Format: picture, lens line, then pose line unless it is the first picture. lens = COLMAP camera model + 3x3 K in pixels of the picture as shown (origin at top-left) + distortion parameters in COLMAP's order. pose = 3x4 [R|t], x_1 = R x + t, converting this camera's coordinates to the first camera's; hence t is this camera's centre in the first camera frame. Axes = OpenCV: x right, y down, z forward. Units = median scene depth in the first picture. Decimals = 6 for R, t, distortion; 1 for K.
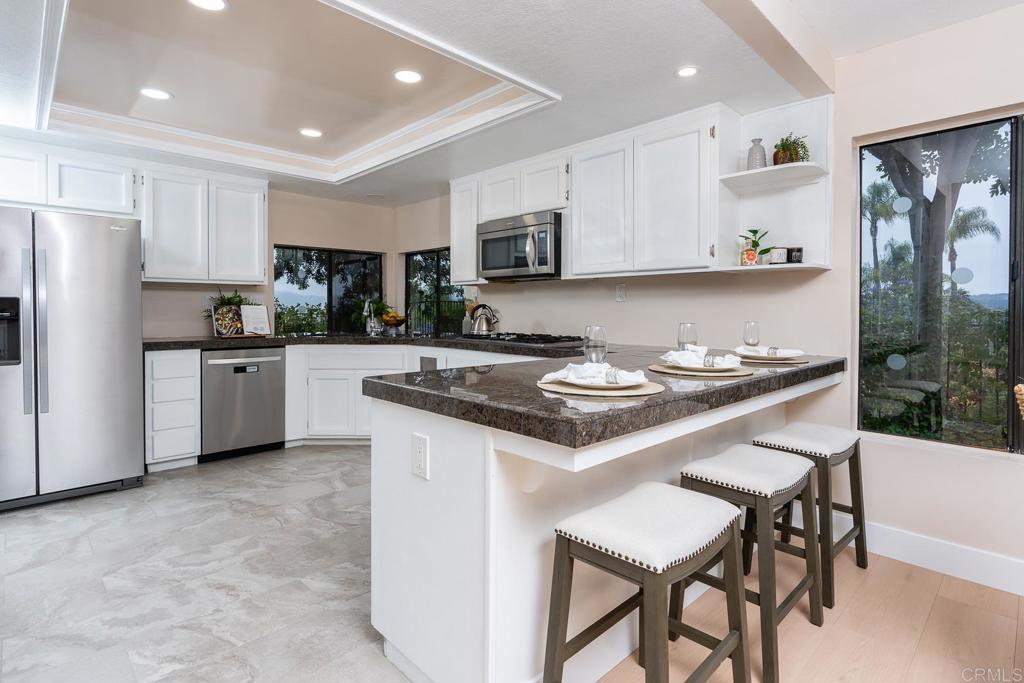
lens RADIAL K [[499.7, 0, 515.5], [0, 499.7, 308.9], [0, 0, 1]] dist [0.000497, 0.001046]
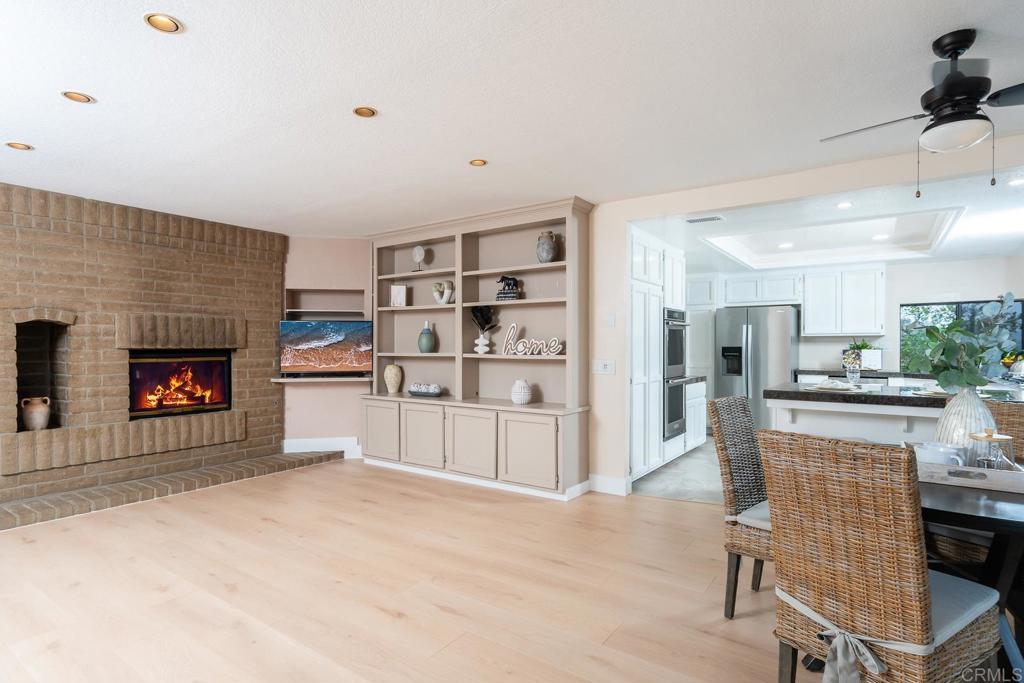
lens RADIAL K [[526.9, 0, 512.0], [0, 526.9, 341.5], [0, 0, 1]] dist [0.000807, -0.000012]
pose [[0.182069, -0.011337, -0.983220, 0.959525], [0.003321, 0.999935, -0.010914, -0.019480], [0.983280, -0.001278, 0.182095, -0.388579]]
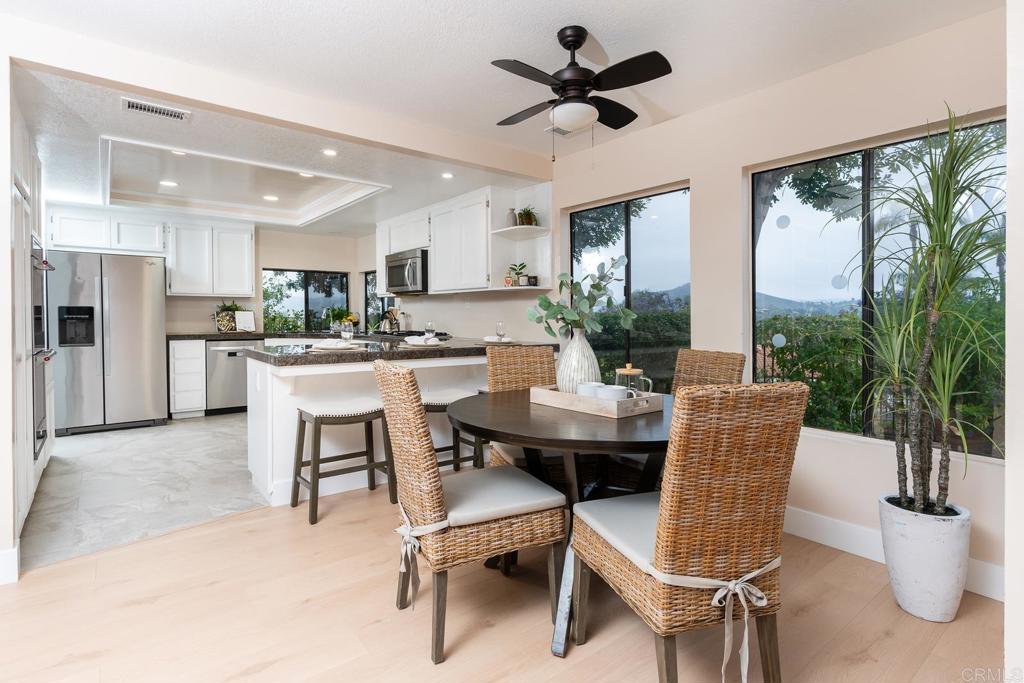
lens RADIAL K [[507.7, 0, 508.9], [0, 507.7, 318.0], [0, 0, 1]] dist [0.029580, -0.000603]
pose [[0.992754, 0.002919, -0.120132, 0.497732], [-0.001963, 0.999965, 0.008073, -0.000929], [0.120151, -0.007778, 0.992725, -0.462180]]
